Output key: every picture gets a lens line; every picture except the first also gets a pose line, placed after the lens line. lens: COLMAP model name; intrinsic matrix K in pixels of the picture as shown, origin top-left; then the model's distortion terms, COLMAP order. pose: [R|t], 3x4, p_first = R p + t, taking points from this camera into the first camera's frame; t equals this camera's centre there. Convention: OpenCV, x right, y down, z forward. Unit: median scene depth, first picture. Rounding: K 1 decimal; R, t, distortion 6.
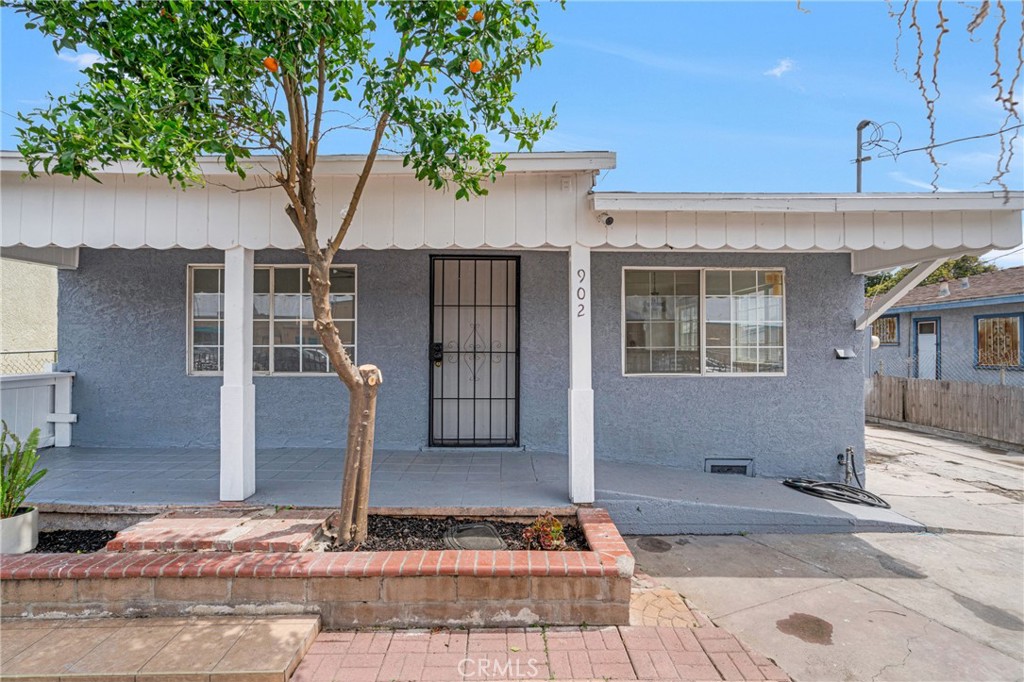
lens RADIAL K [[471.2, 0, 505.2], [0, 471.2, 339.7], [0, 0, 1]] dist [-0.003507, -0.000011]
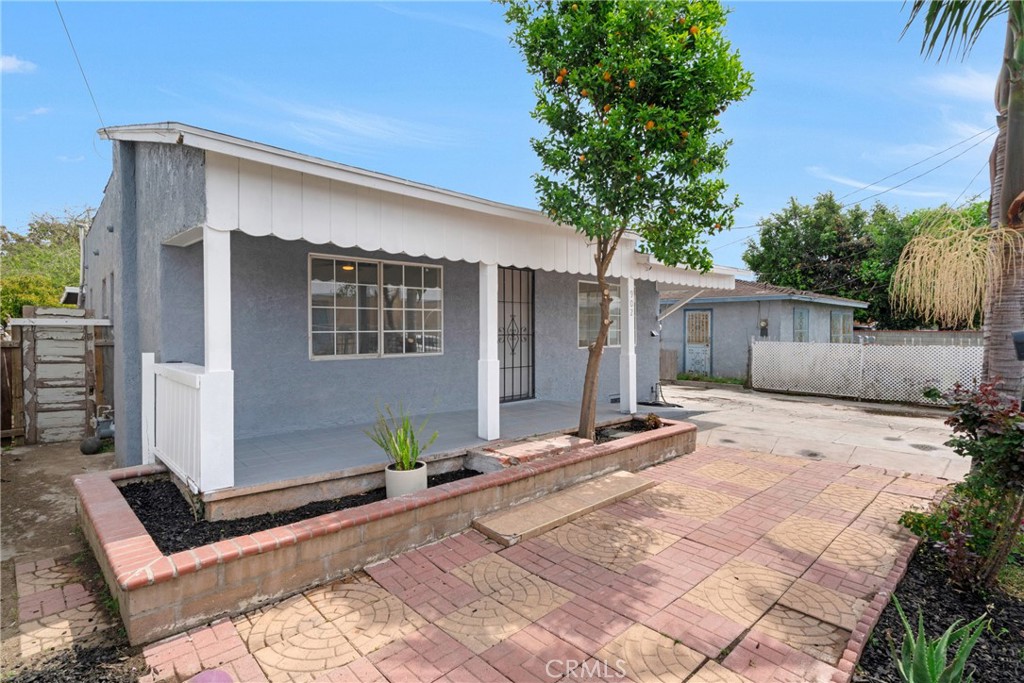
lens RADIAL K [[504.4, 0, 512.0], [0, 504.4, 341.5], [0, 0, 1]] dist [0.001188, 0.000026]
pose [[0.743487, -0.019917, 0.668453, -1.088690], [-0.011953, 0.999001, 0.043060, -0.019417], [-0.668643, -0.040004, 0.742506, -0.125771]]
